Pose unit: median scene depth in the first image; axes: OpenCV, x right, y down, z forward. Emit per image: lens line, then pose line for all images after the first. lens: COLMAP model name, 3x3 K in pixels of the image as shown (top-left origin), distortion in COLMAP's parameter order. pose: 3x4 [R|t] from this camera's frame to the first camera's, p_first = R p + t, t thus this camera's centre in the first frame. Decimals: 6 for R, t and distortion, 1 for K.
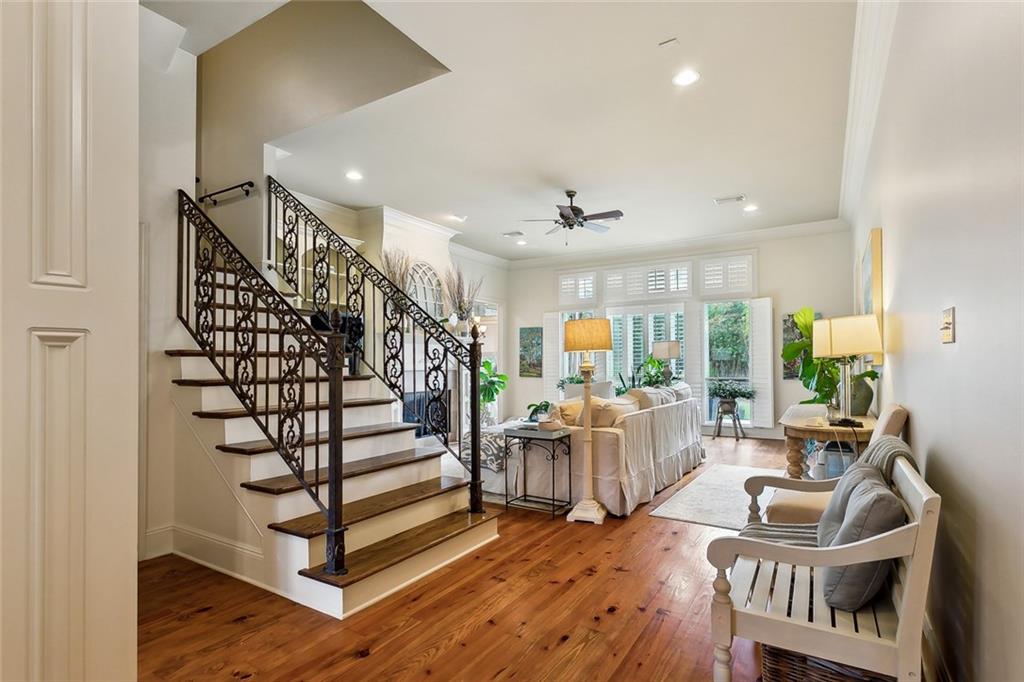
lens RADIAL K [[501.4, 0, 506.9], [0, 501.4, 344.9], [0, 0, 1]] dist [-0.000401, -0.000070]
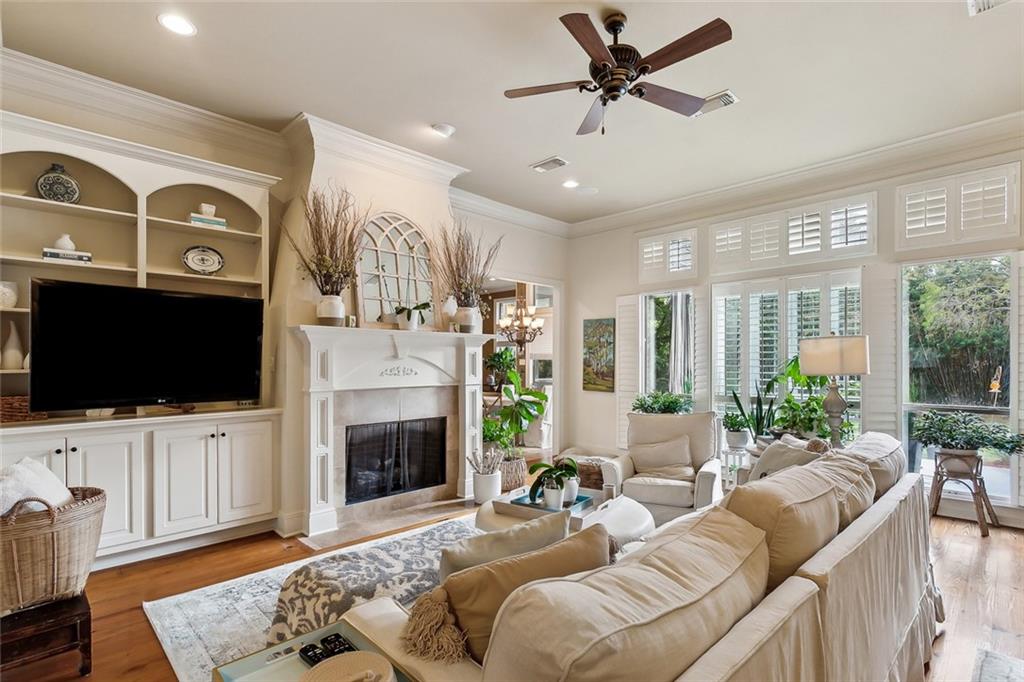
lens RADIAL K [[487.6, 0, 514.3], [0, 487.6, 360.1], [0, 0, 1]] dist [0.003387, 0.001095]
pose [[0.974733, 0.001033, -0.223371, 0.101471], [0.006598, 0.999420, 0.033412, -0.002010], [0.223276, -0.034041, 0.974161, 0.384838]]
